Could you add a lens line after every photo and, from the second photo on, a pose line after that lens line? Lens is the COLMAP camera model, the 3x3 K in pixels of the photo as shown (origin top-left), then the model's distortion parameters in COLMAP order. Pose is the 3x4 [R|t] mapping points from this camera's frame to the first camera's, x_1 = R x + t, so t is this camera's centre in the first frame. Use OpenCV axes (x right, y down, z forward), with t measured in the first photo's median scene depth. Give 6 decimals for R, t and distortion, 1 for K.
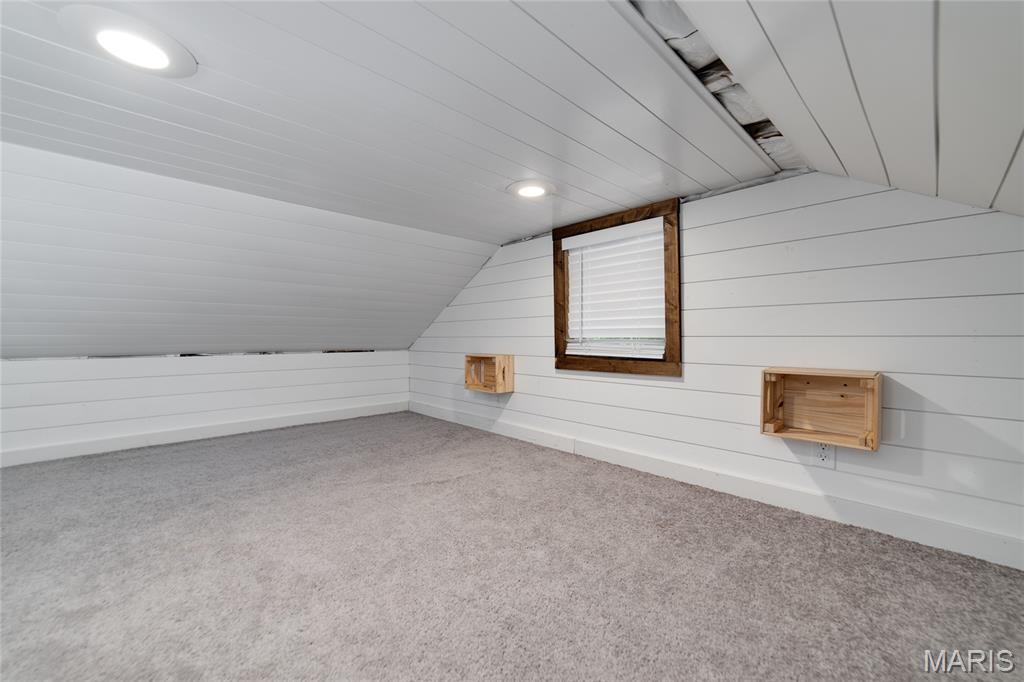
lens RADIAL K [[403.2, 0, 513.6], [0, 403.2, 342.3], [0, 0, 1]] dist [-0.016521, 0.005787]
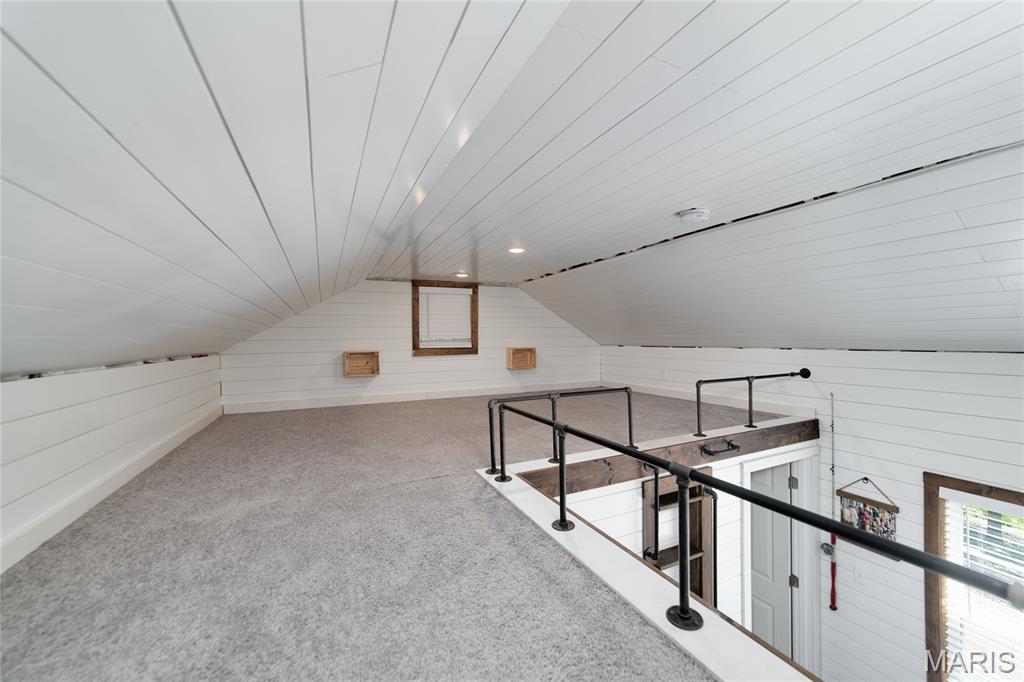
lens RADIAL K [[403.2, 0, 513.5], [0, 403.2, 335.6], [0, 0, 1]] dist [-0.016521, 0.005787]
pose [[0.315937, -0.000202, 0.948780, -1.554624], [0.023169, 0.999703, -0.007503, -0.003747], [-0.948497, 0.024353, 0.315848, -0.006711]]
